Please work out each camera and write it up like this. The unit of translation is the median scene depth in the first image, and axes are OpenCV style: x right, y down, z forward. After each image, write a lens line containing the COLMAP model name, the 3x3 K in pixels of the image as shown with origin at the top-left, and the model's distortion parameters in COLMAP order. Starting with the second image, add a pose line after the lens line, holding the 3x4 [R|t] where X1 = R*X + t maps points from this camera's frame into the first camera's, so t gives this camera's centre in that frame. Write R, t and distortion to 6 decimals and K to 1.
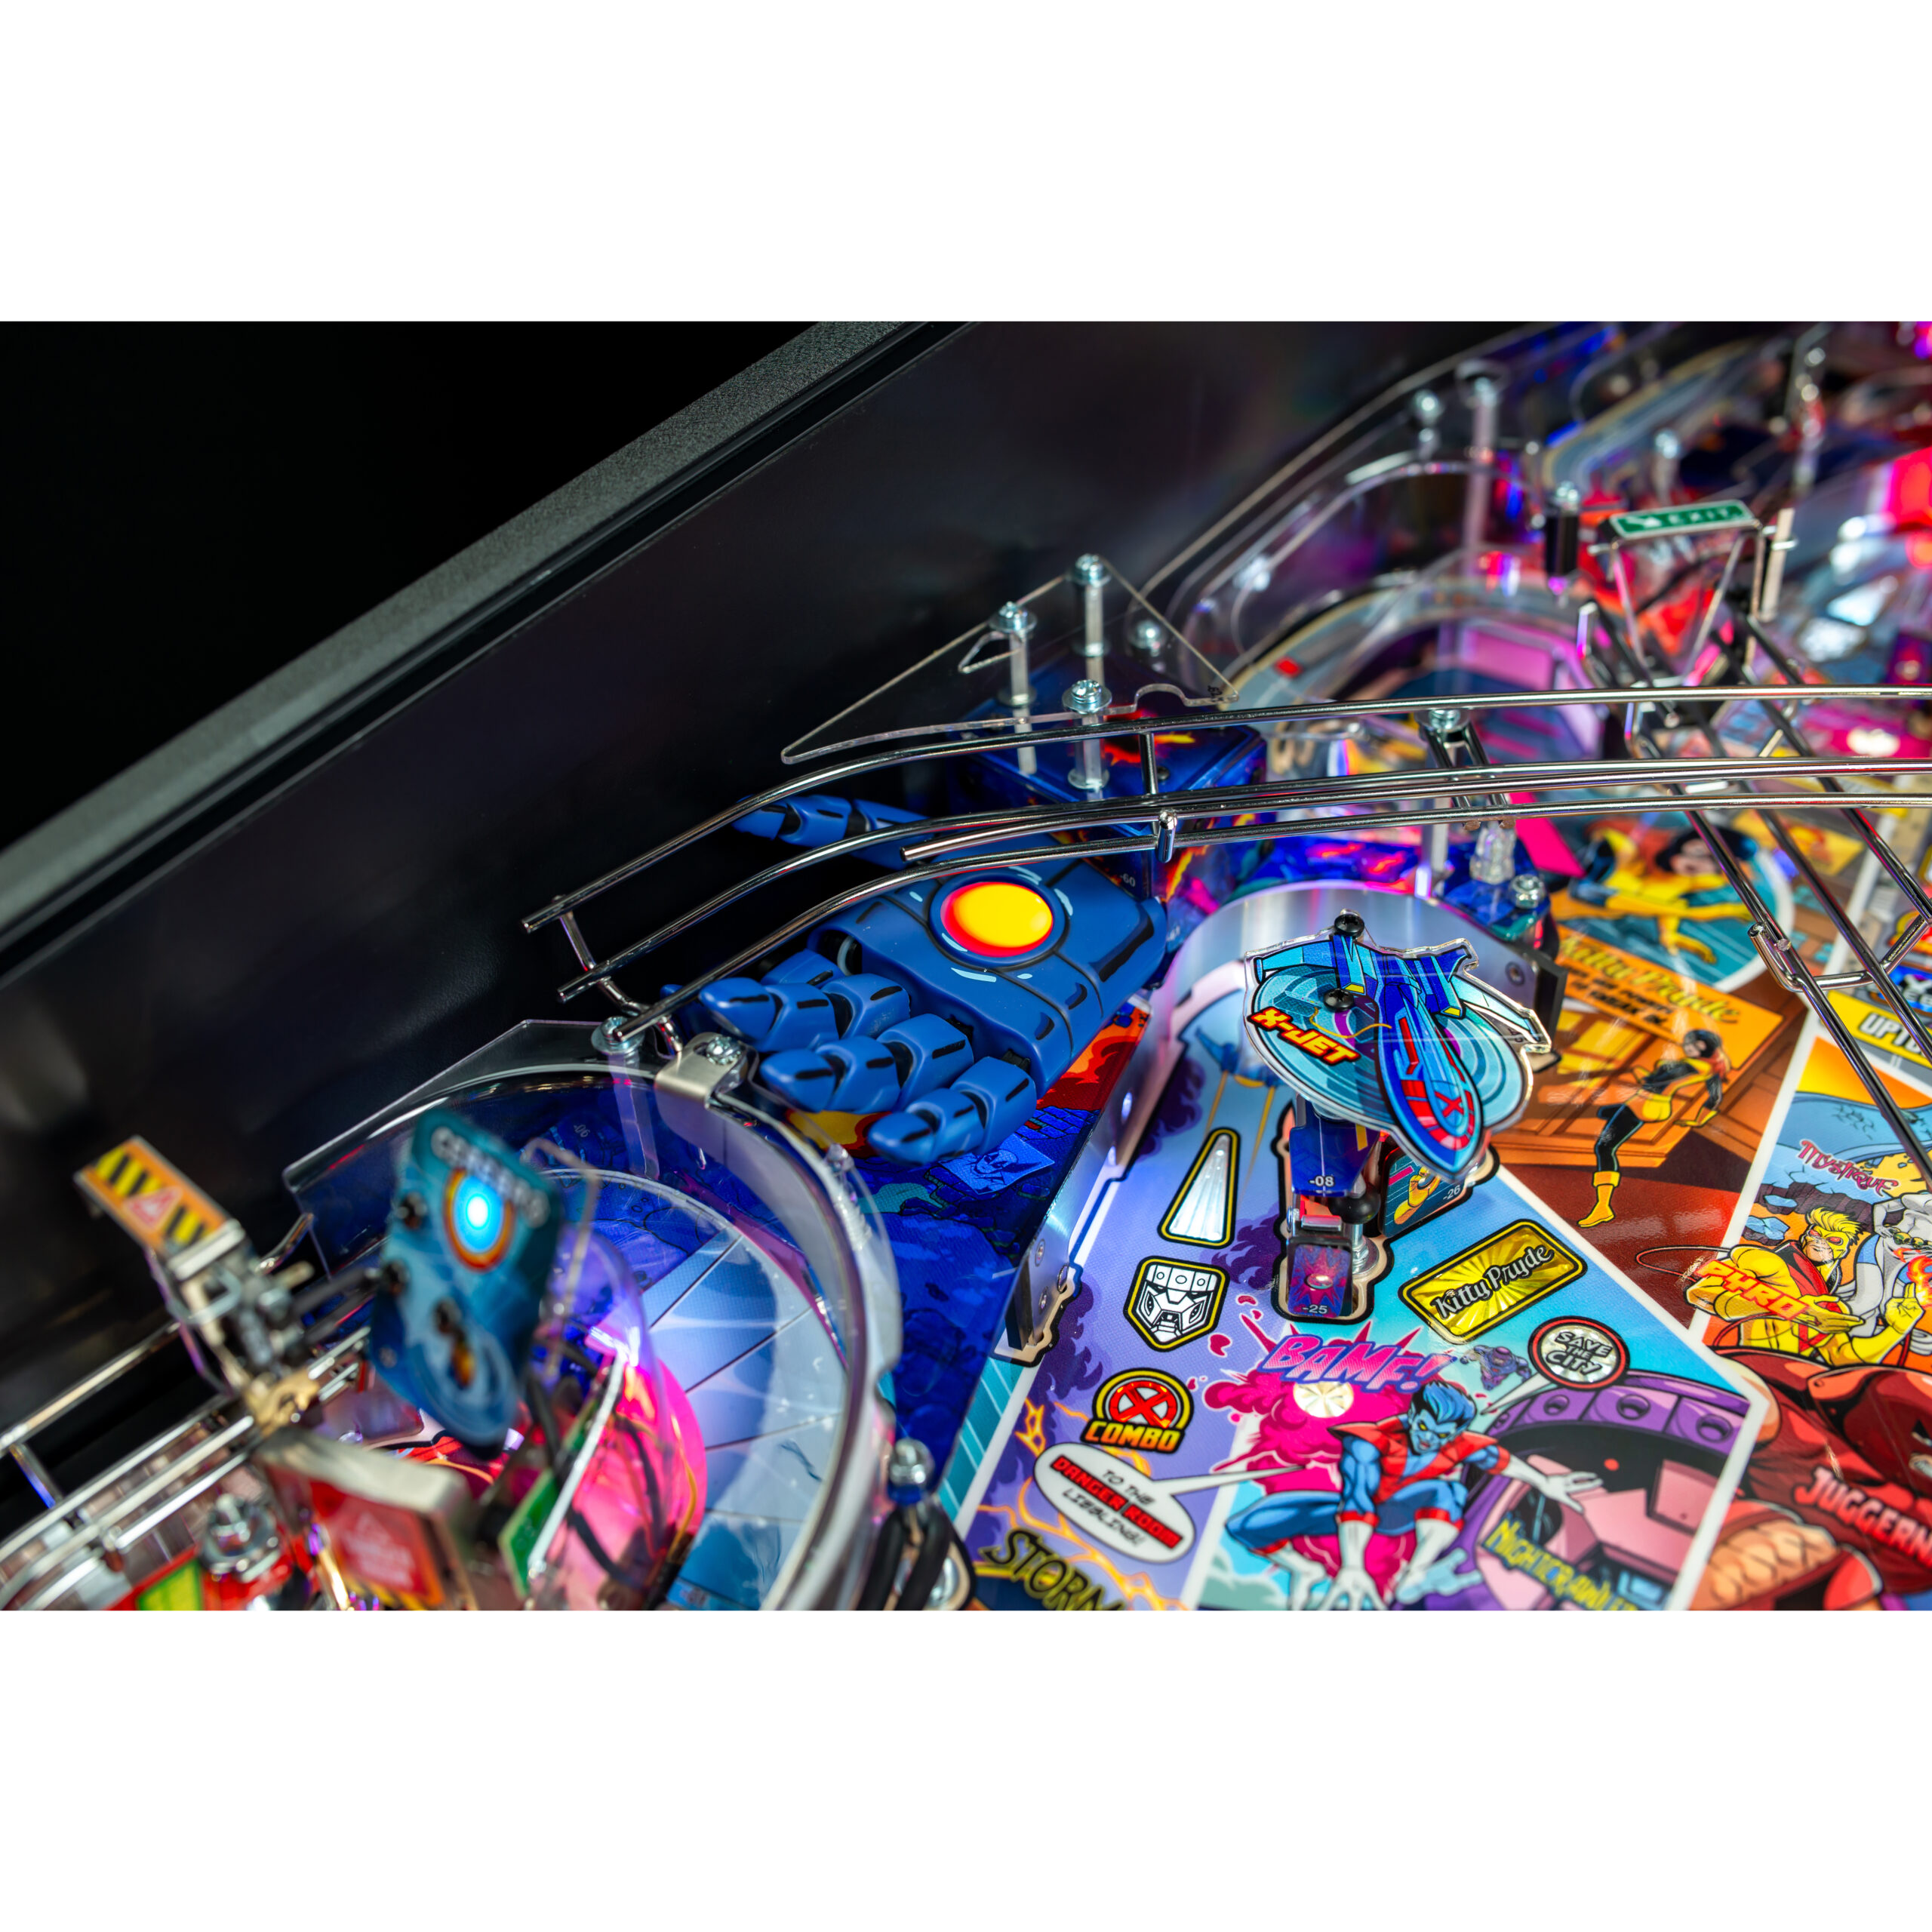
lens RADIAL K [[2176.0, 0, 923.4], [0, 2176.0, 962.2], [0, 0, 1]] dist [-0.017670, -0.027626]
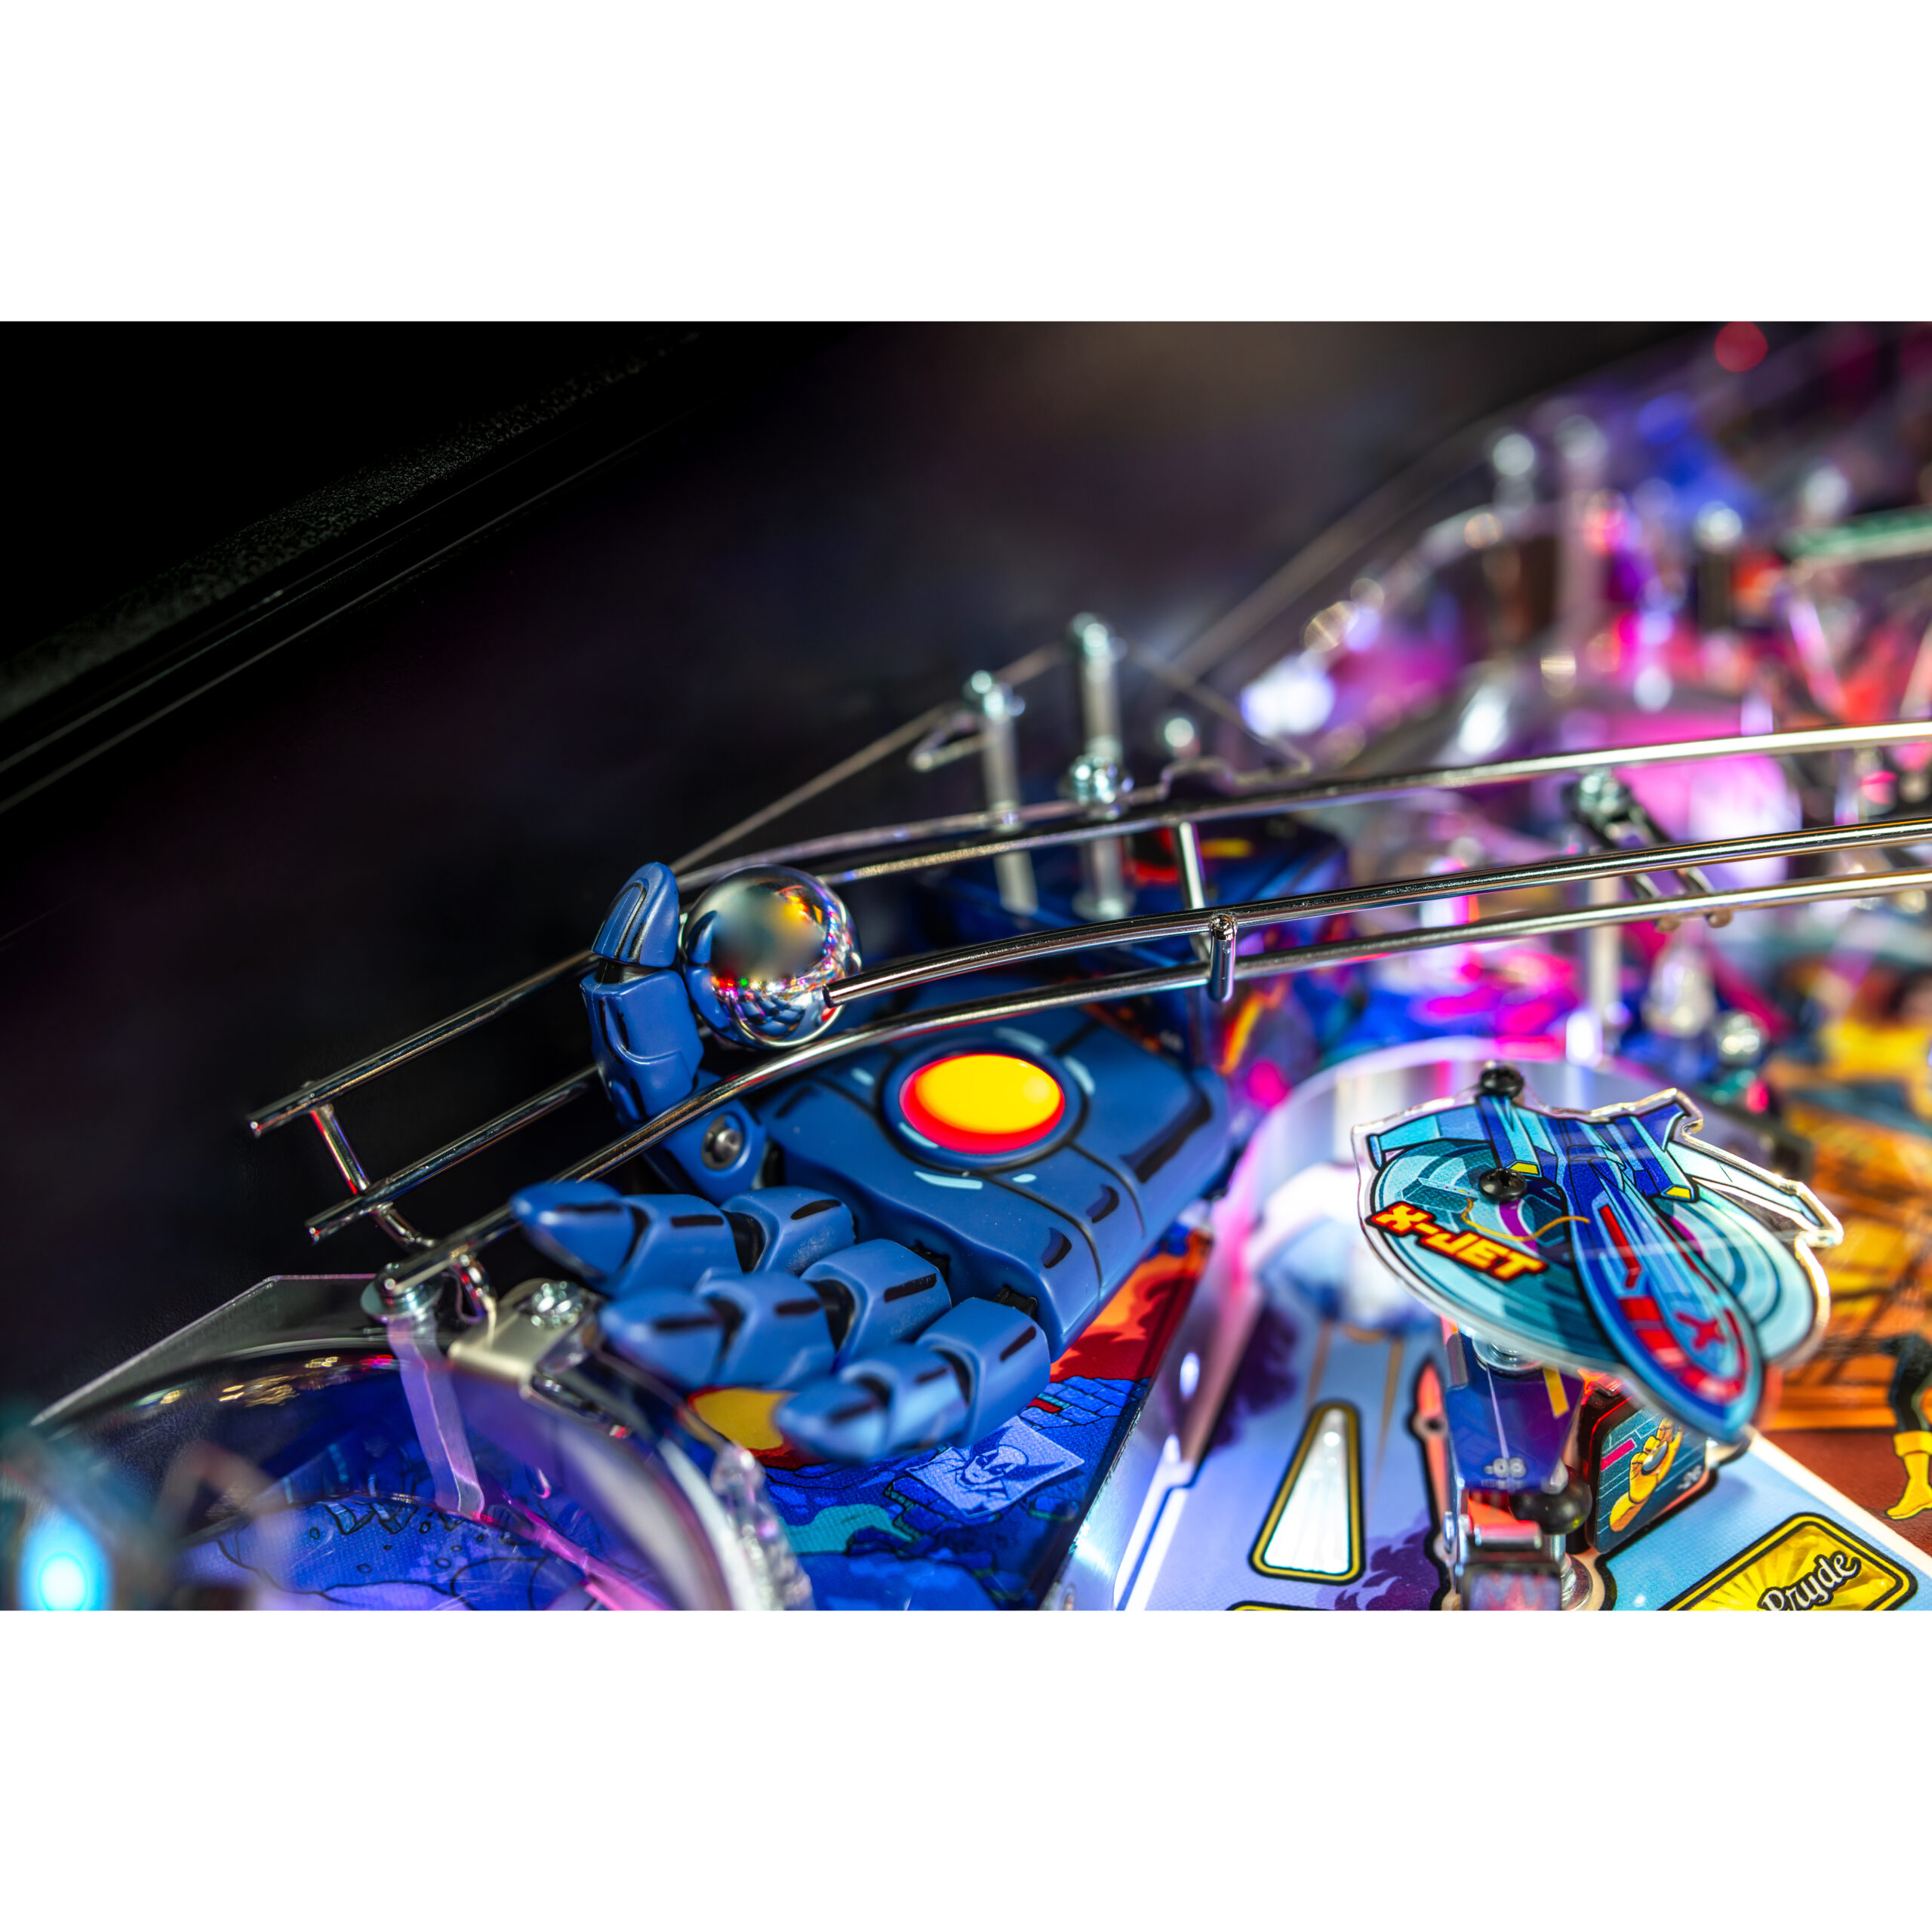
lens RADIAL K [[2071.7, 0, 966.0], [0, 2071.7, 966.0], [0, 0, 1]] dist [-0.037567, -0.040211]
pose [[0.998880, -0.046896, 0.006321, 0.028083], [0.047296, 0.985243, -0.164497, 0.046322], [0.001487, 0.164612, 0.986357, 0.369104]]
